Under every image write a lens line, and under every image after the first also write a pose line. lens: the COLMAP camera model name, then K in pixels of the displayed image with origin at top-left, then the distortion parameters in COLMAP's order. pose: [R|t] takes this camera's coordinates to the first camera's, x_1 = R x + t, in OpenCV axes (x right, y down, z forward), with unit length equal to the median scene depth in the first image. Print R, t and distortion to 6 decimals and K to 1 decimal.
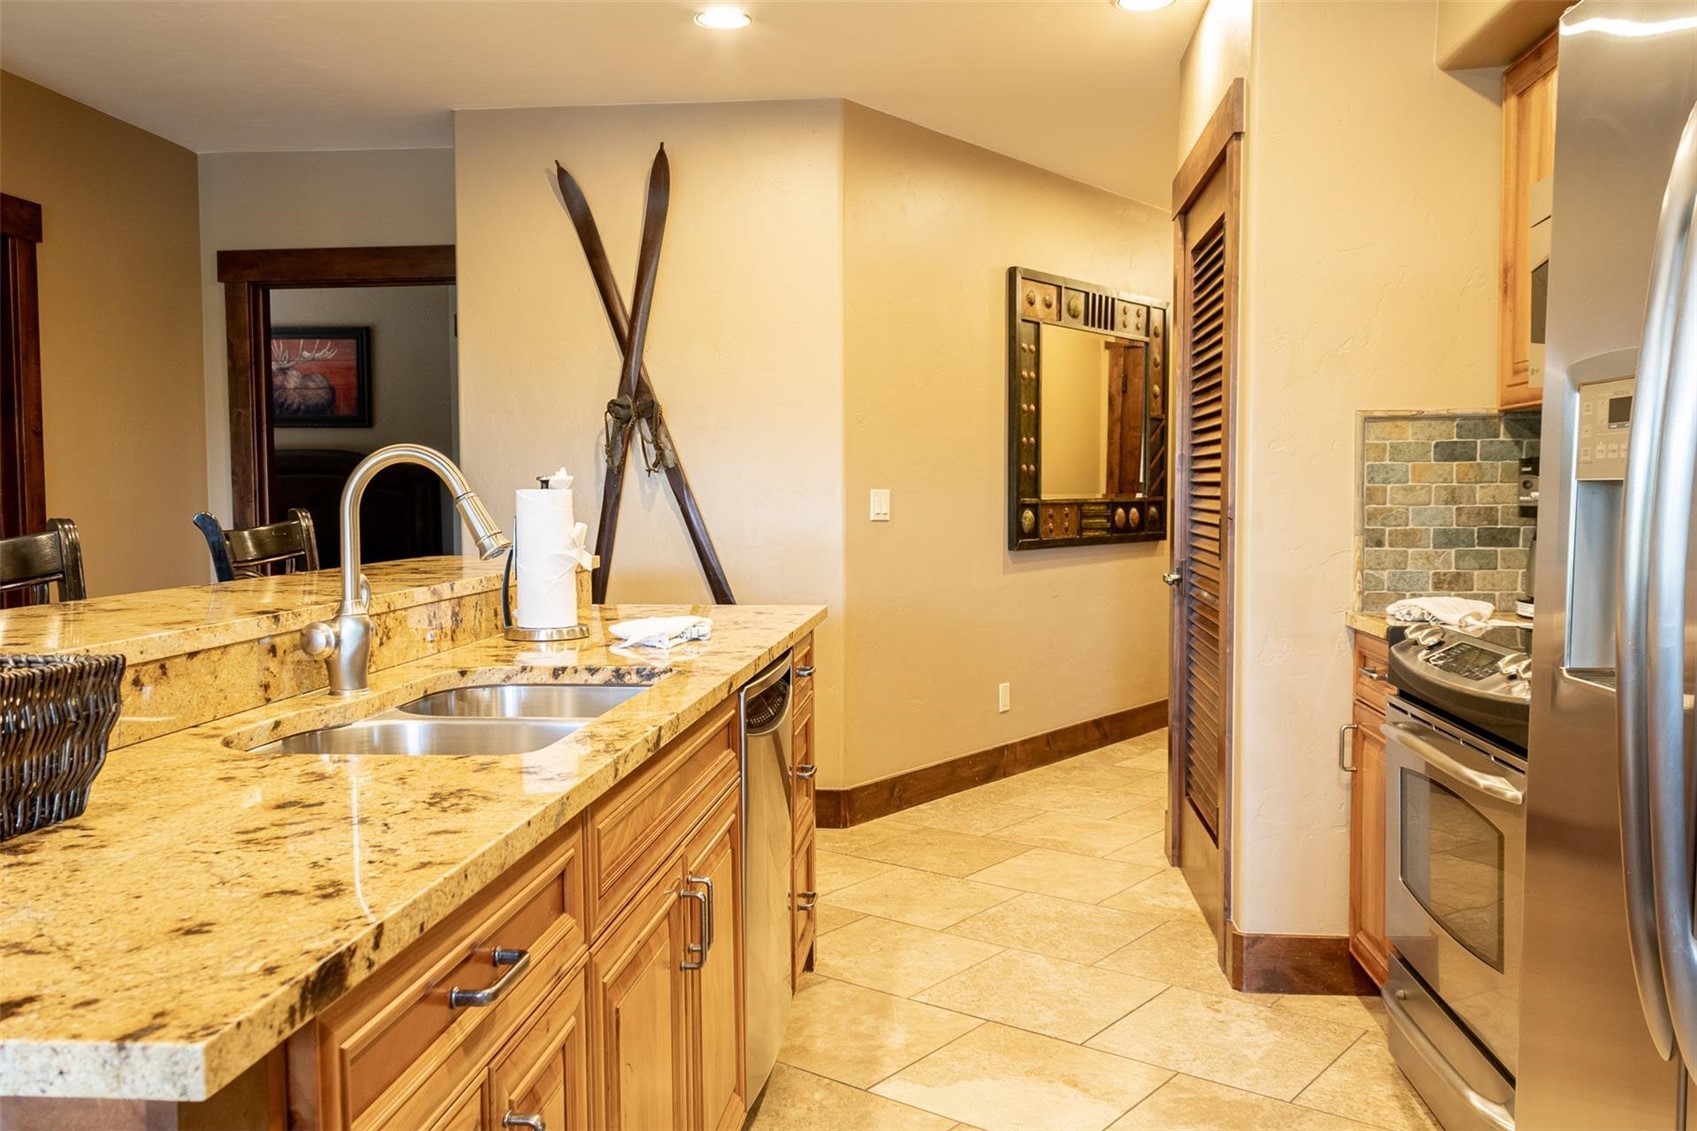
lens RADIAL K [[1378.1, 0, 837.2], [0, 1378.1, 567.1], [0, 0, 1]] dist [-0.022666, 0.025407]
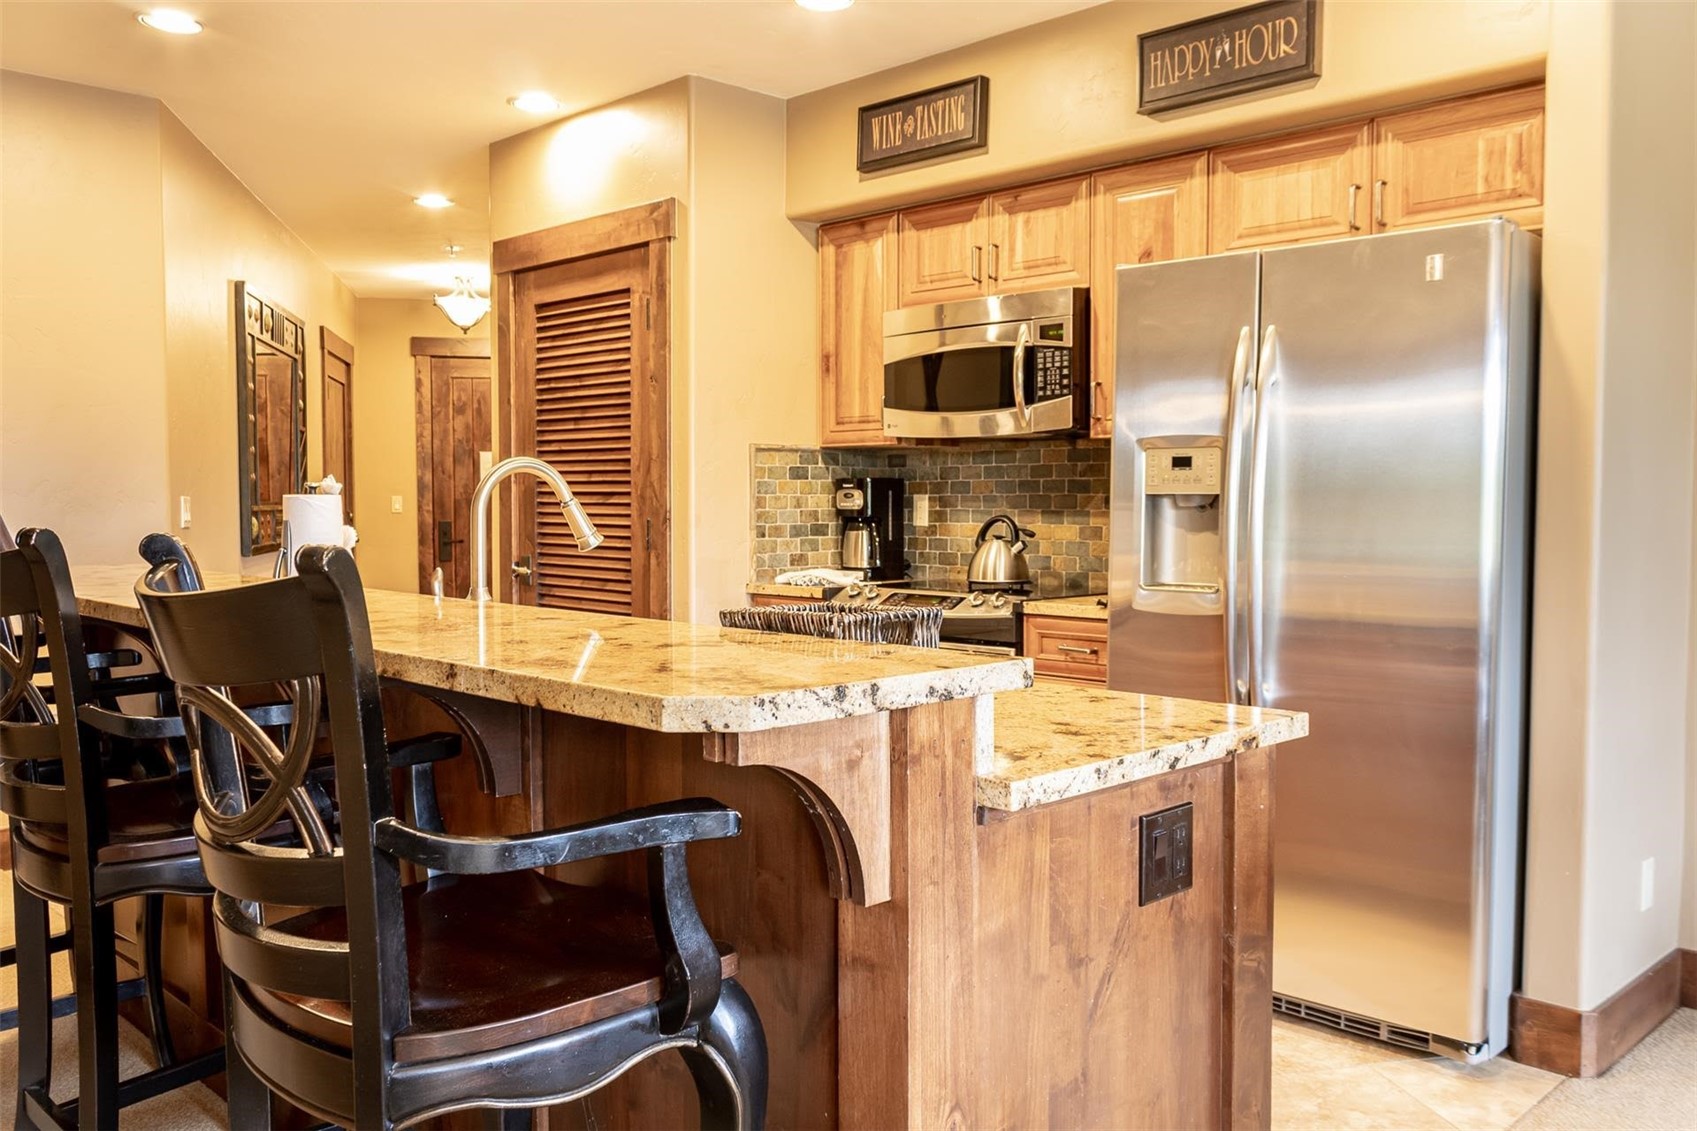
lens RADIAL K [[1378.1, 0, 841.3], [0, 1378.1, 564.0], [0, 0, 1]] dist [-0.022666, 0.025407]
pose [[0.625349, -0.032198, 0.779681, -0.697907], [0.040167, 0.999152, 0.009045, 0.003396], [-0.779311, 0.025661, 0.626112, 0.022107]]
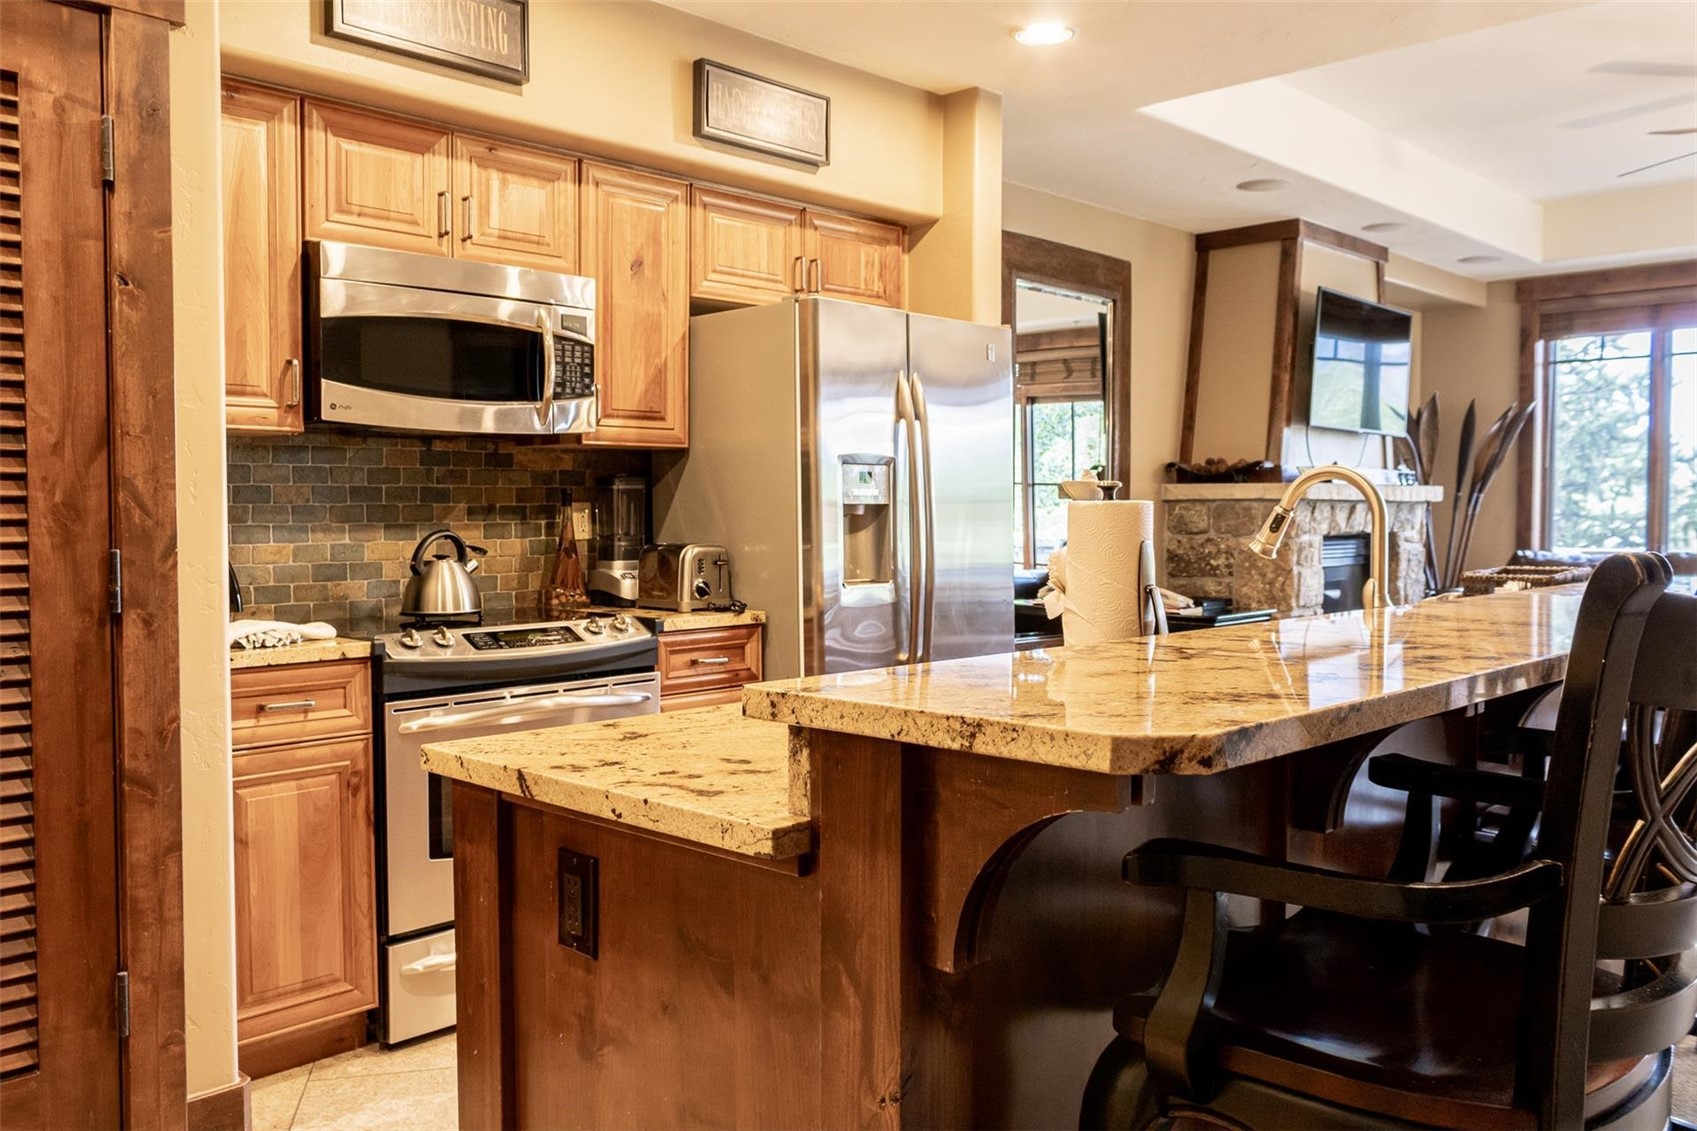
lens RADIAL K [[1378.1, 0, 852.0], [0, 1378.1, 564.3], [0, 0, 1]] dist [-0.022666, 0.025407]
pose [[-0.794377, -0.016882, 0.607190, -0.460392], [0.041217, 0.995812, 0.081611, -0.075020], [-0.606025, 0.089856, -0.790354, 1.423942]]
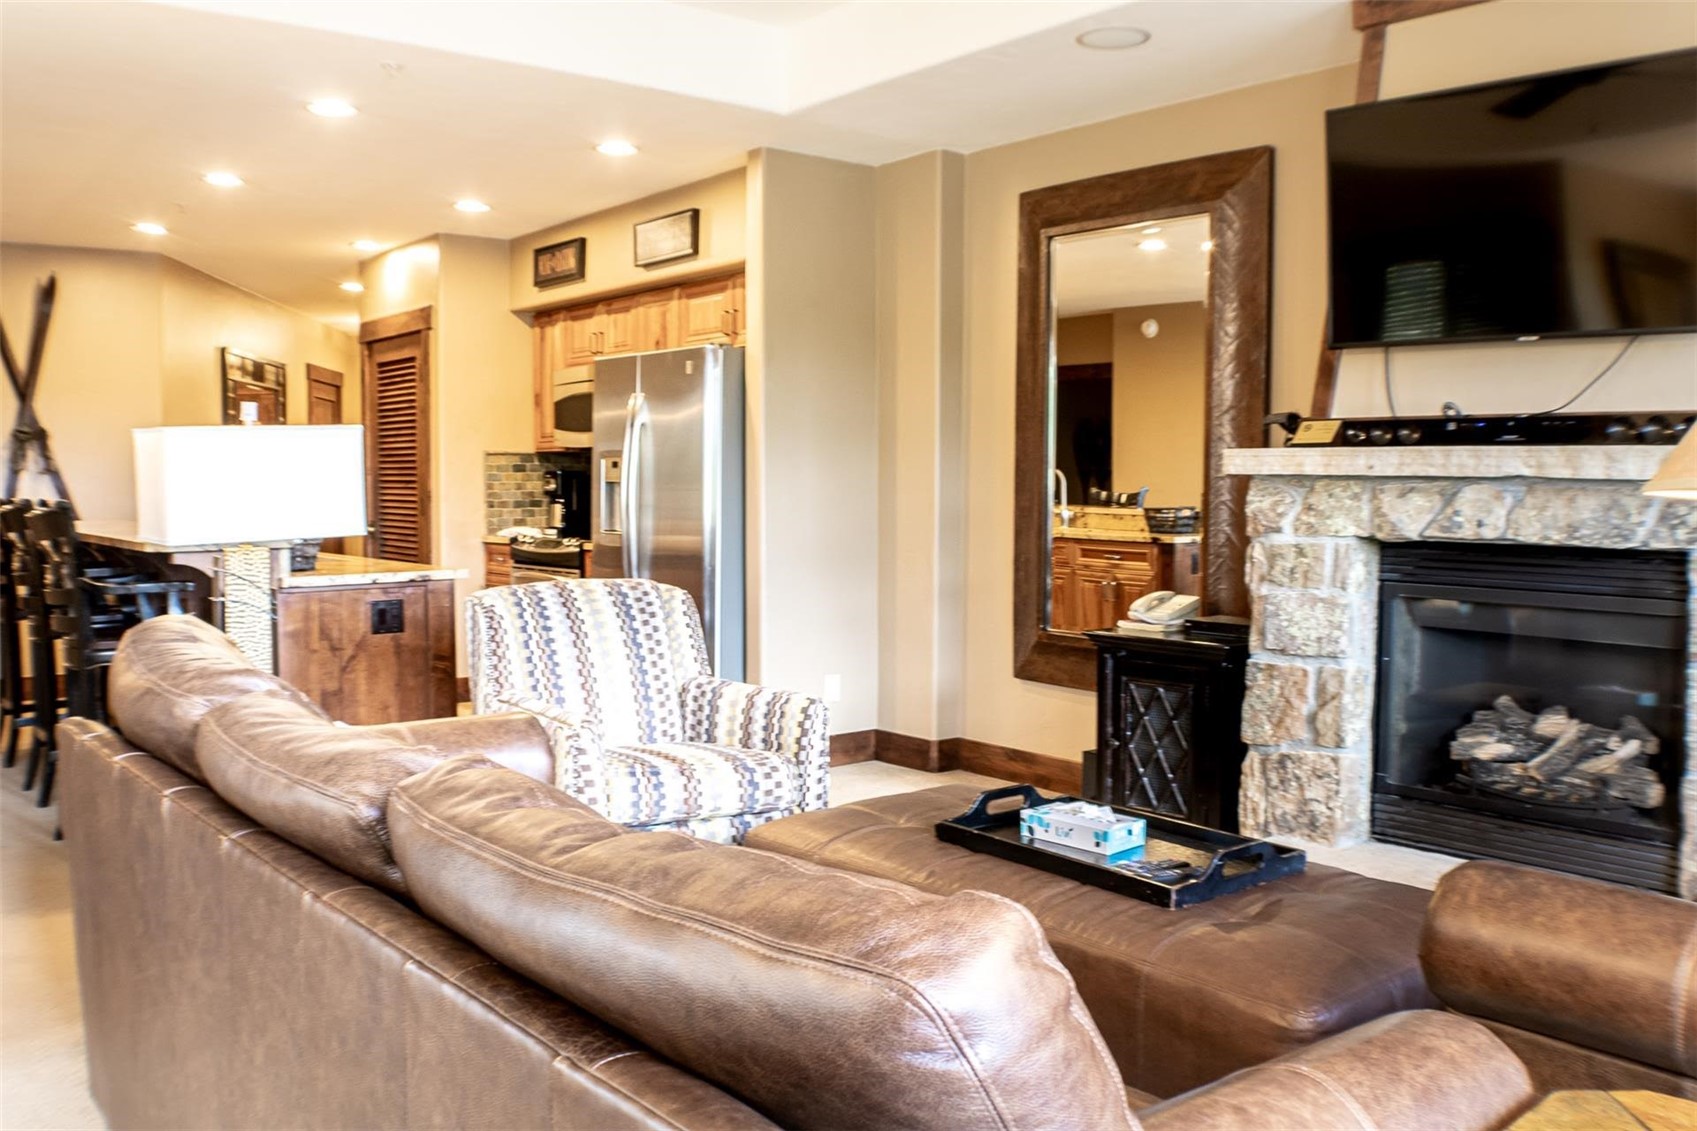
lens RADIAL K [[1408.8, 0, 851.8], [0, 1408.8, 579.6], [0, 0, 1]] dist [-0.118547, -0.006022]
pose [[0.695258, -0.044974, 0.717352, -0.917951], [0.036201, 0.998965, 0.027544, 0.065135], [-0.717848, 0.006819, 0.696166, -1.133081]]
